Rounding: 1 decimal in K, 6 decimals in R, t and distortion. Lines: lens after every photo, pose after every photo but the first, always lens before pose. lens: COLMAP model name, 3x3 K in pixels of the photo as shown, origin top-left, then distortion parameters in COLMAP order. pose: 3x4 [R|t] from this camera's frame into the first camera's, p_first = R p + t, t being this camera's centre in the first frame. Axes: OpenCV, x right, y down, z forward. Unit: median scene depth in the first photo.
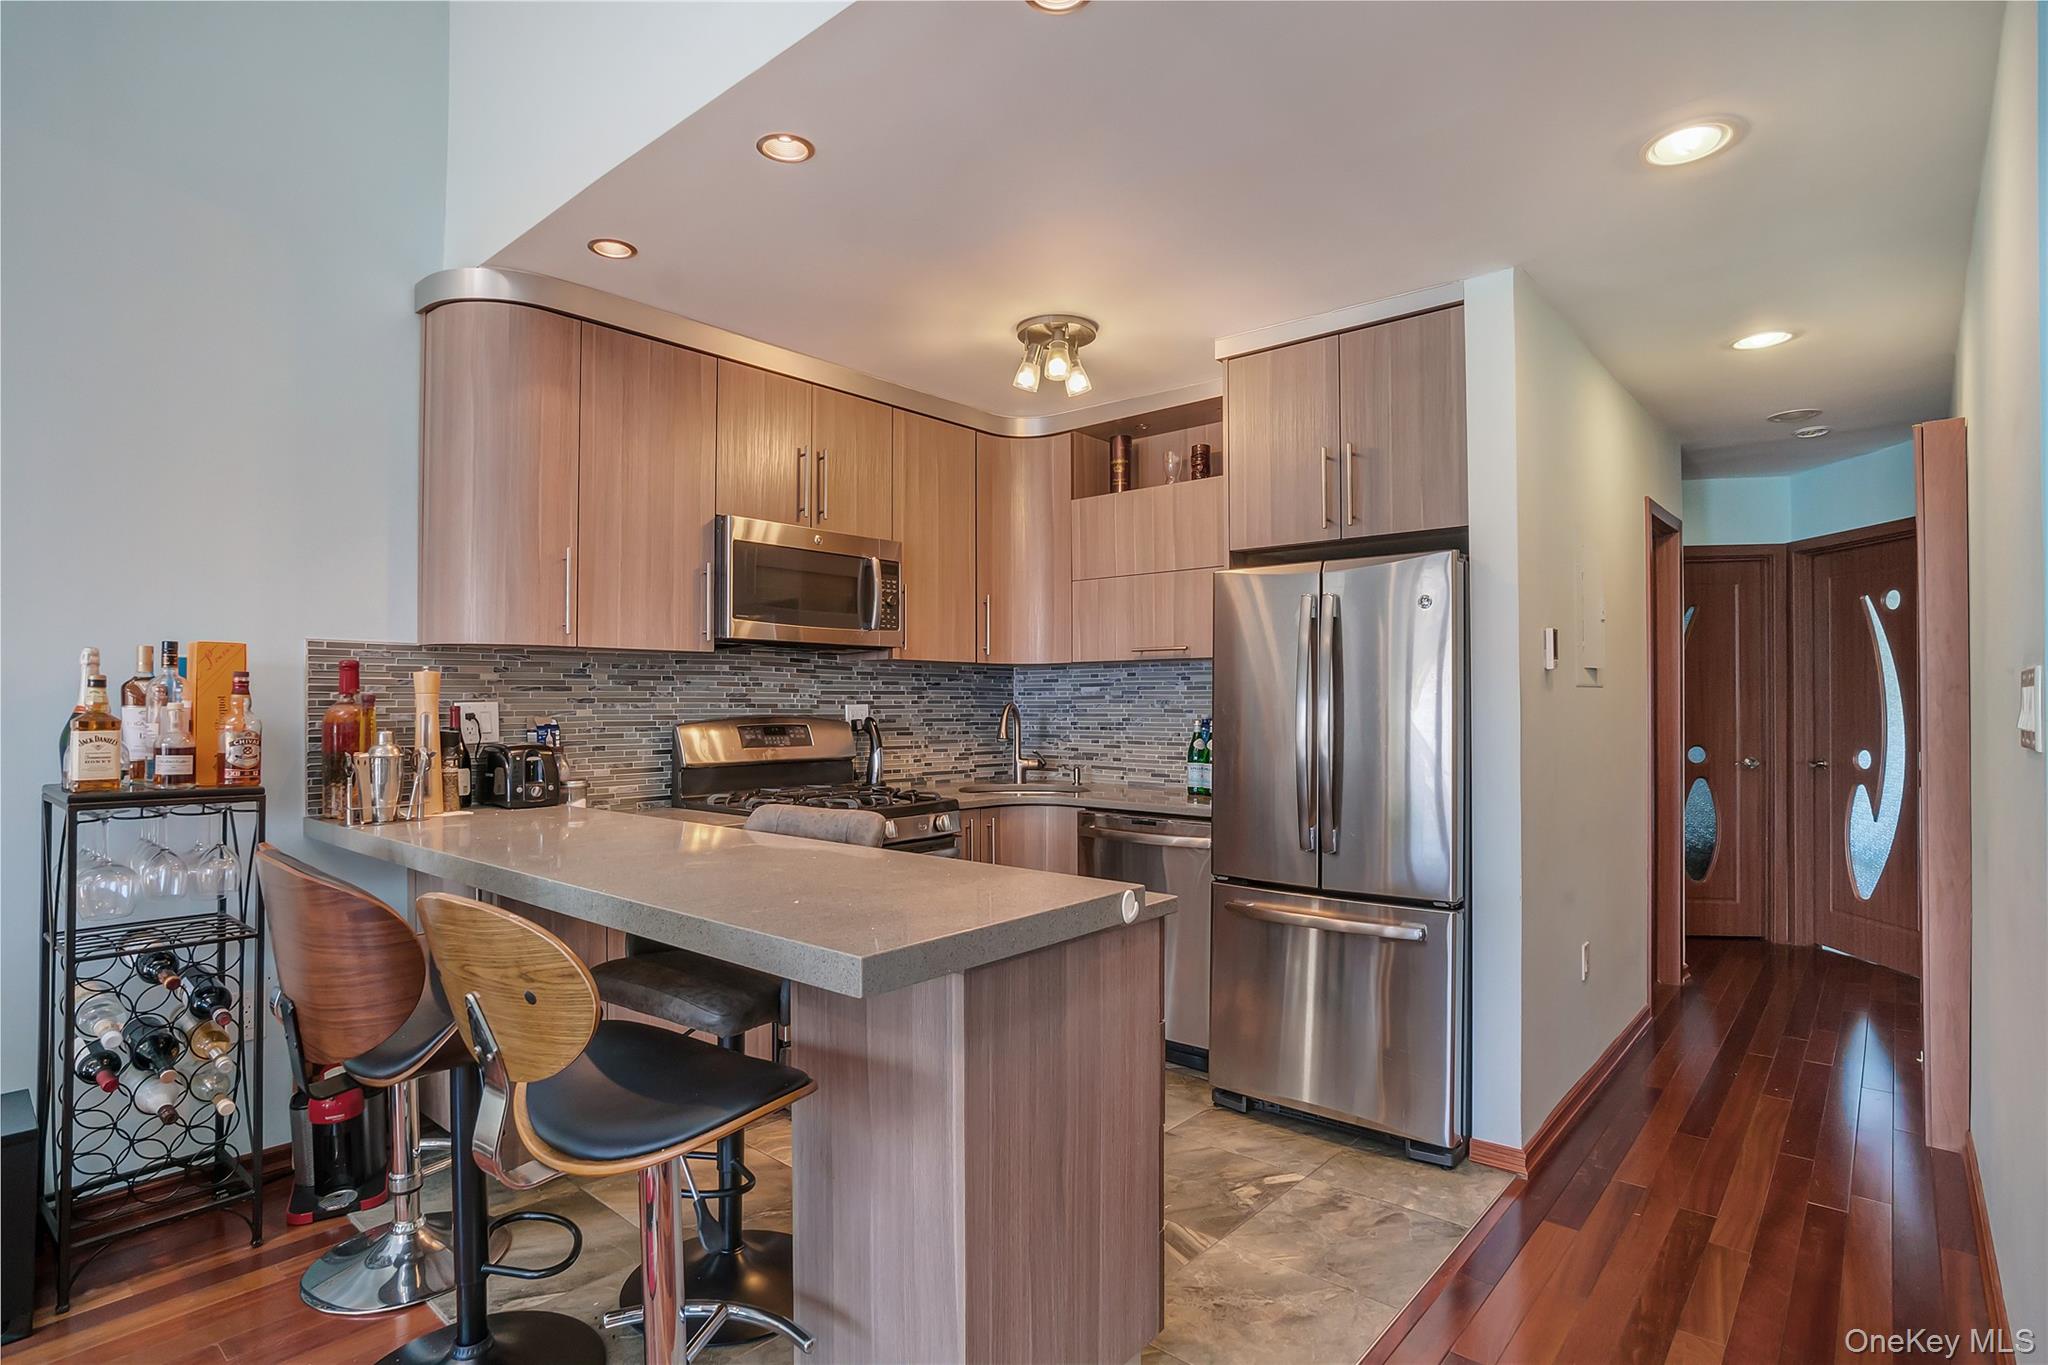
lens RADIAL K [[1047.4, 0, 1015.4], [0, 1047.4, 690.7], [0, 0, 1]] dist [-0.021607, 0.007126]
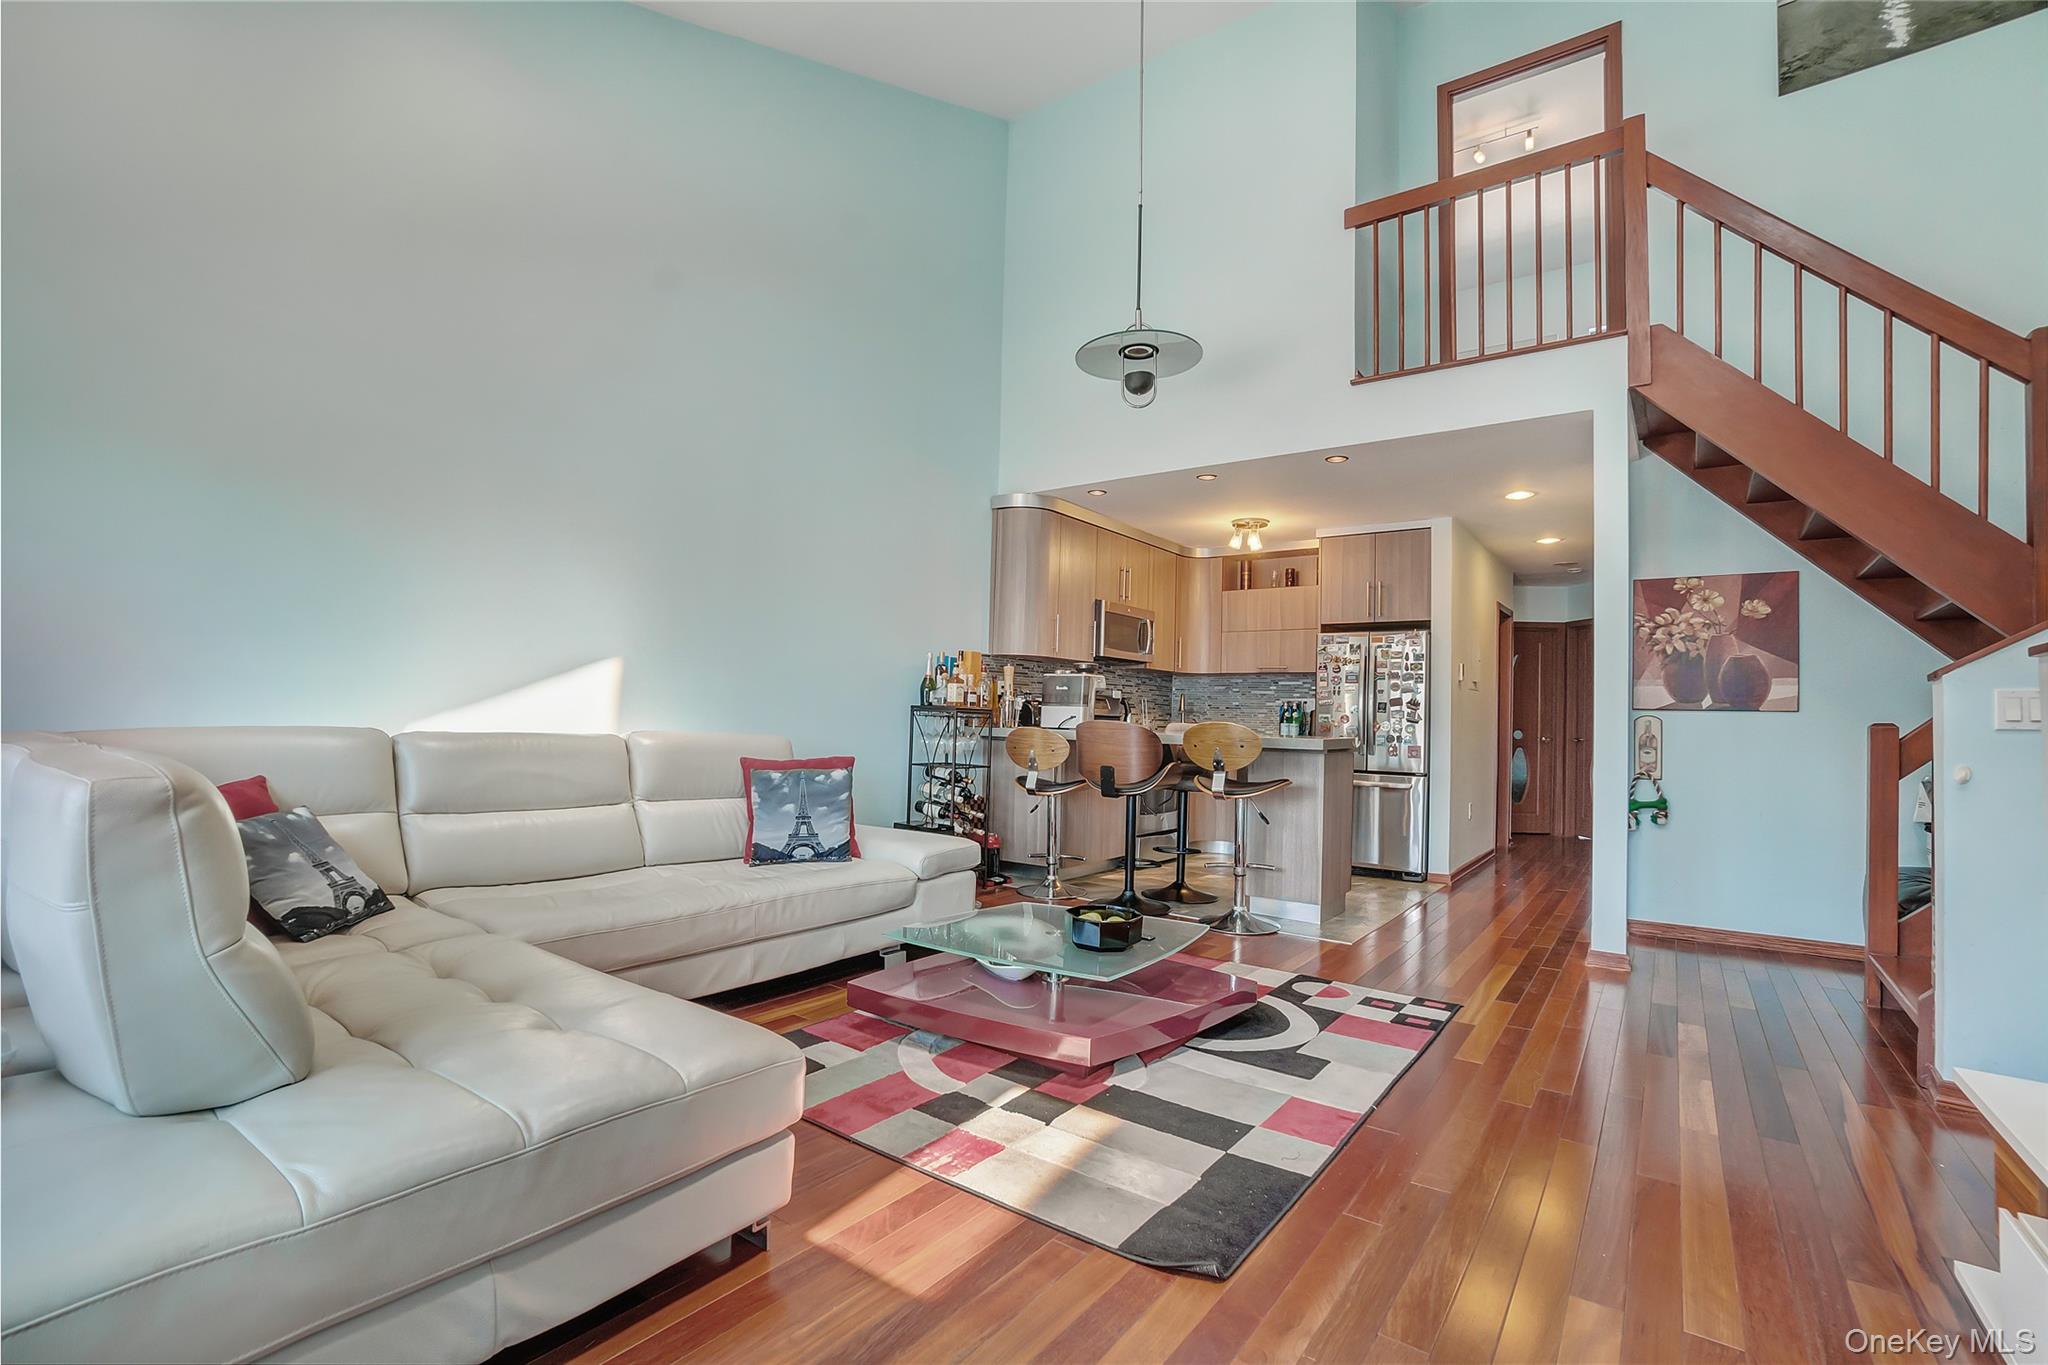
lens RADIAL K [[913.5, 0, 1031.2], [0, 913.5, 684.1], [0, 0, 1]] dist [-0.007619, 0.000179]
pose [[0.995512, 0.028230, 0.090323, -0.484410], [-0.026176, 0.999373, -0.023845, 0.047599], [-0.090939, 0.021374, 0.995627, -0.732600]]
